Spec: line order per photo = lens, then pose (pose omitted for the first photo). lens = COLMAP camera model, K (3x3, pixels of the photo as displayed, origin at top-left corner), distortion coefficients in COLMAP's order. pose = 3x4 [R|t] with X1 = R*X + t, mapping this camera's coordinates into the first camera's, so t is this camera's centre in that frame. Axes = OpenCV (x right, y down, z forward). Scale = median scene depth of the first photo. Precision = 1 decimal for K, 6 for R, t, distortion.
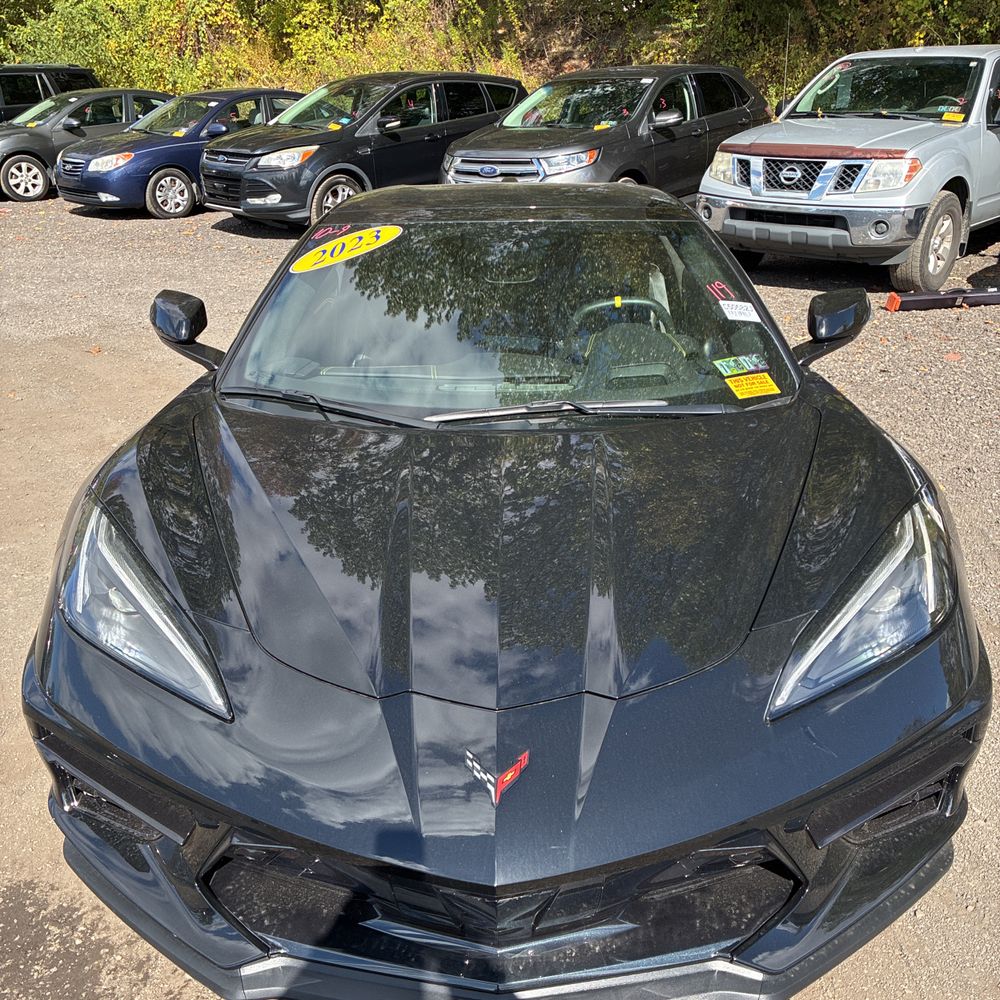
lens RADIAL K [[1004.9, 0, 501.5], [0, 1004.9, 498.7], [0, 0, 1]] dist [0.024384, 0.000000]
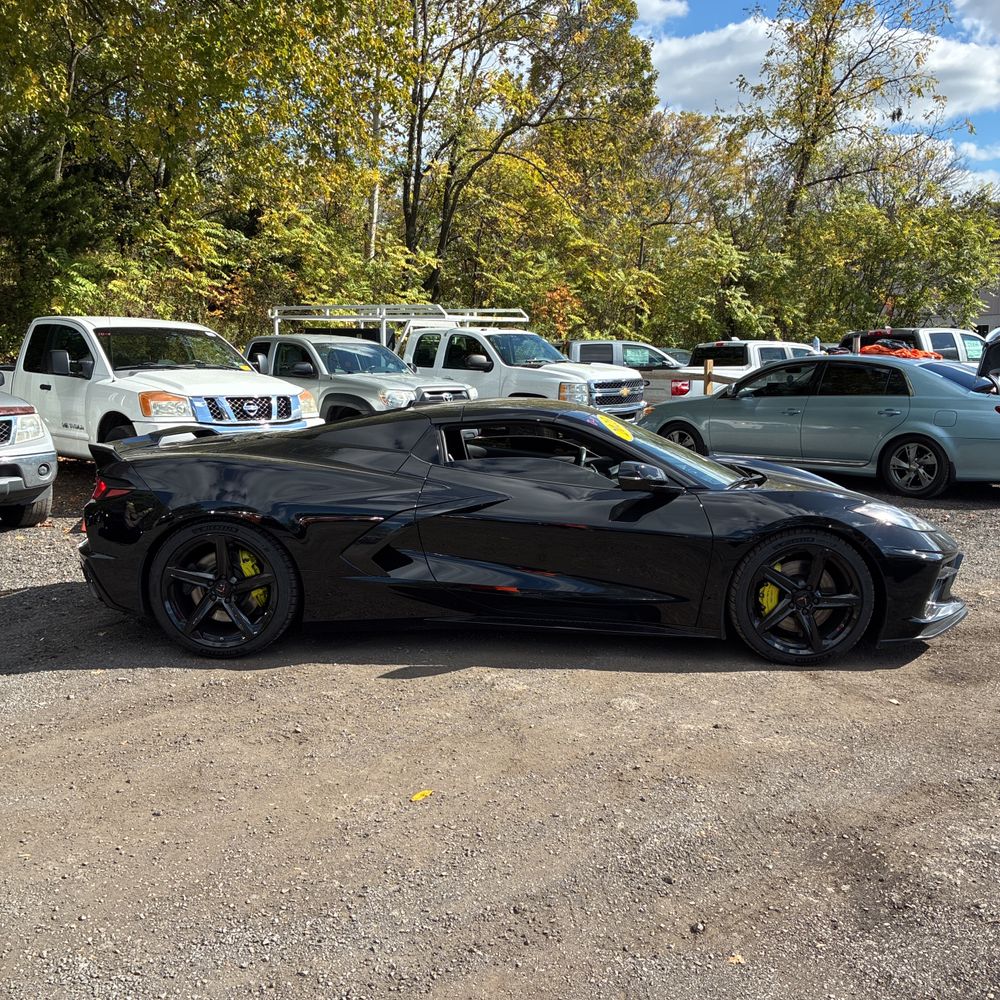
lens RADIAL K [[1004.9, 0, 494.0], [0, 1004.9, 518.9], [0, 0, 1]] dist [0.024384, 0.000000]
pose [[0.004779, -0.143472, 0.989643, -0.650107], [0.385003, 0.913629, 0.130593, -0.143542], [-0.922903, 0.380391, 0.059603, 0.404425]]
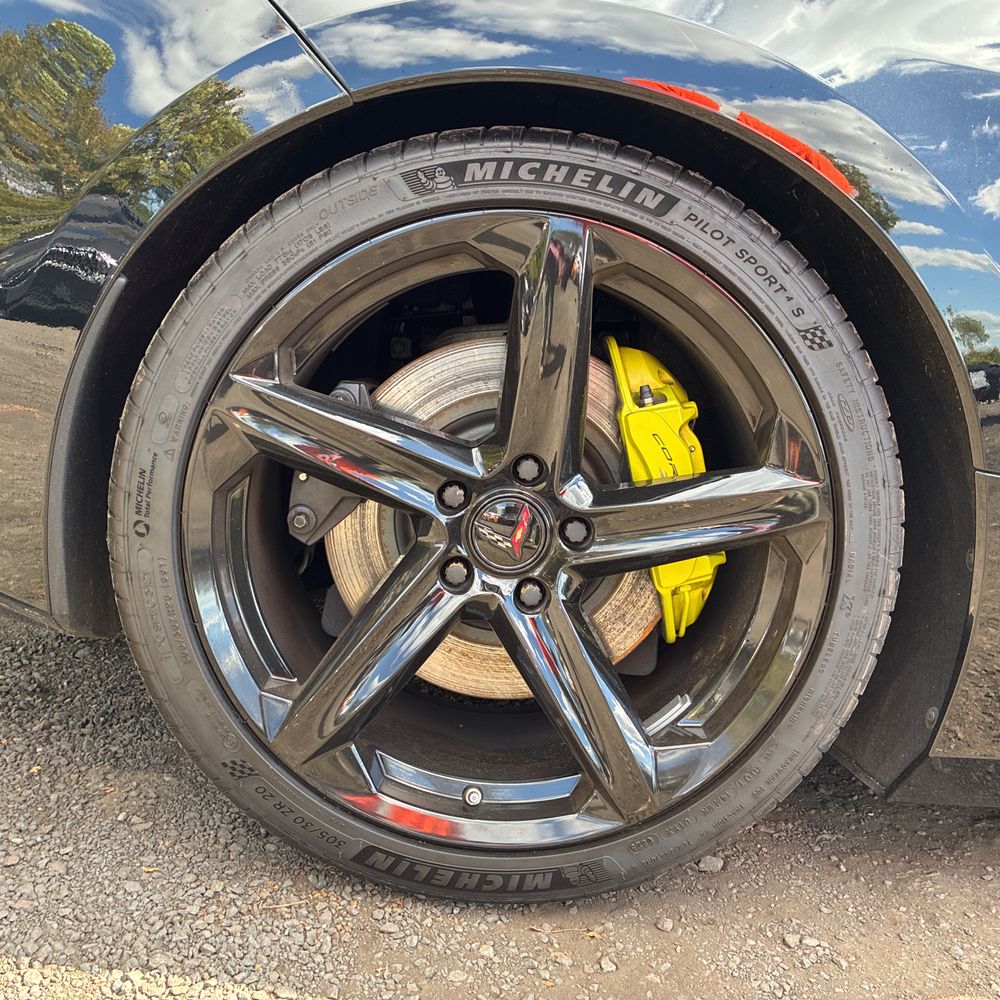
lens RADIAL K [[1004.9, 0, 513.7], [0, 1004.9, 489.2], [0, 0, 1]] dist [0.024384, 0.000000]
pose [[-0.036816, -0.140175, 0.989442, -0.201938], [0.277521, 0.949733, 0.144876, -0.112098], [-0.960014, 0.279925, 0.003936, 0.591116]]
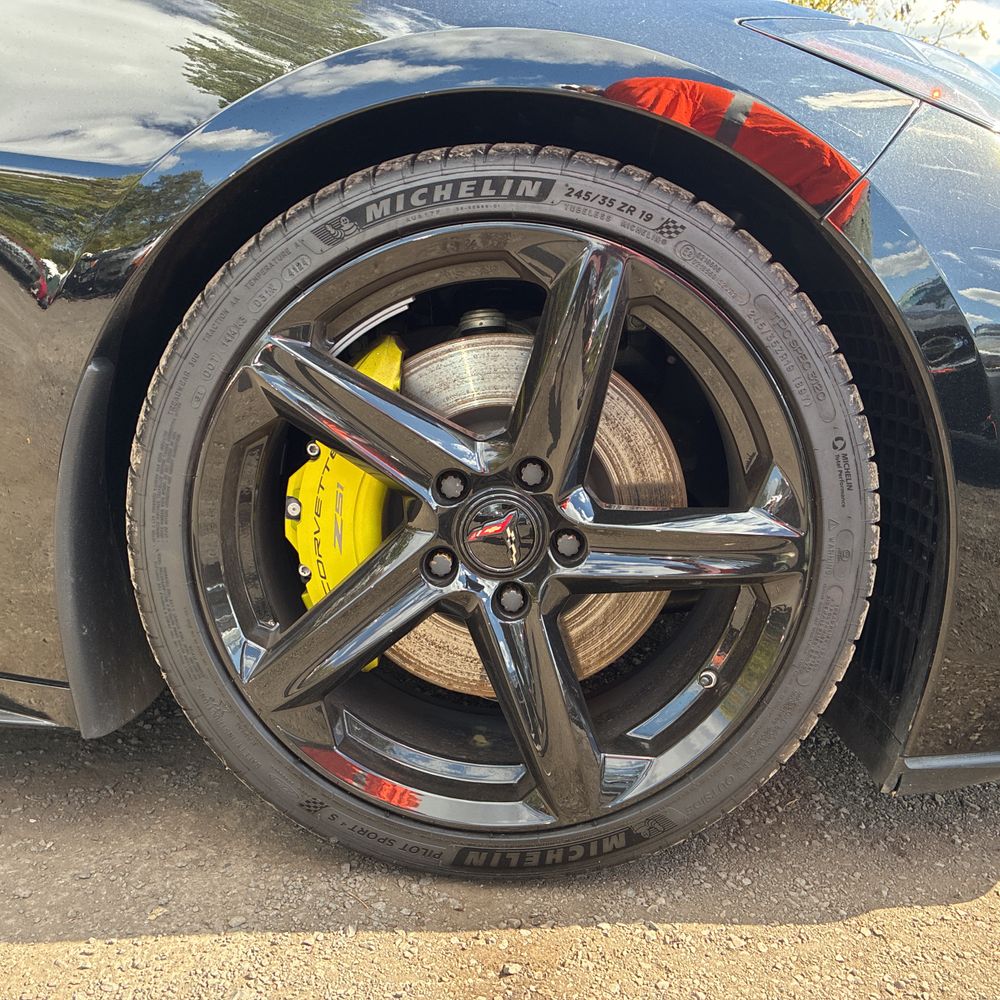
lens RADIAL K [[1004.9, 0, 495.4], [0, 1004.9, 491.6], [0, 0, 1]] dist [0.024384, 0.000000]
pose [[-0.011590, -0.156947, 0.987539, -0.207349], [0.354445, 0.922833, 0.150823, 0.015116], [-0.935005, 0.351776, 0.044933, 0.291565]]
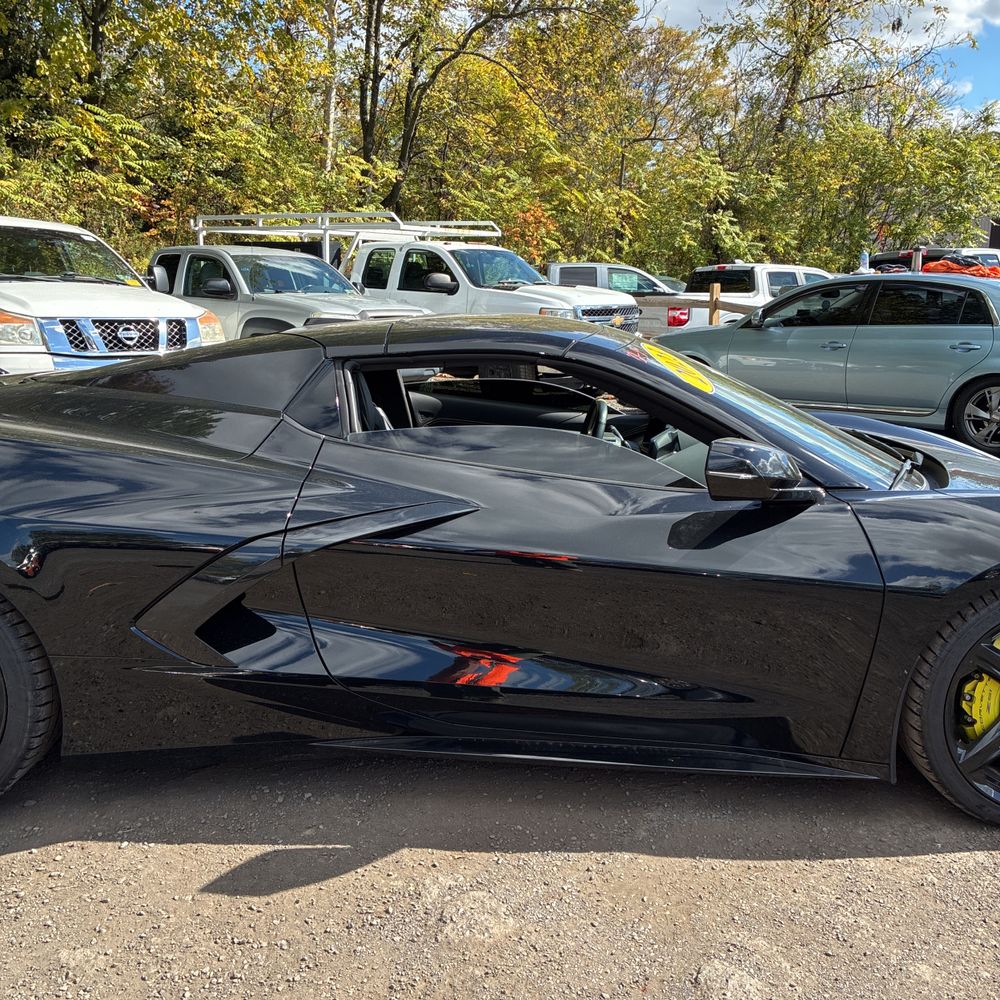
lens RADIAL K [[1004.9, 0, 503.8], [0, 1004.9, 503.1], [0, 0, 1]] dist [0.024384, 0.000000]
pose [[-0.035395, -0.191442, 0.980865, -0.369991], [0.376595, 0.906573, 0.190532, -0.129722], [-0.925702, 0.376133, 0.040008, 0.406994]]
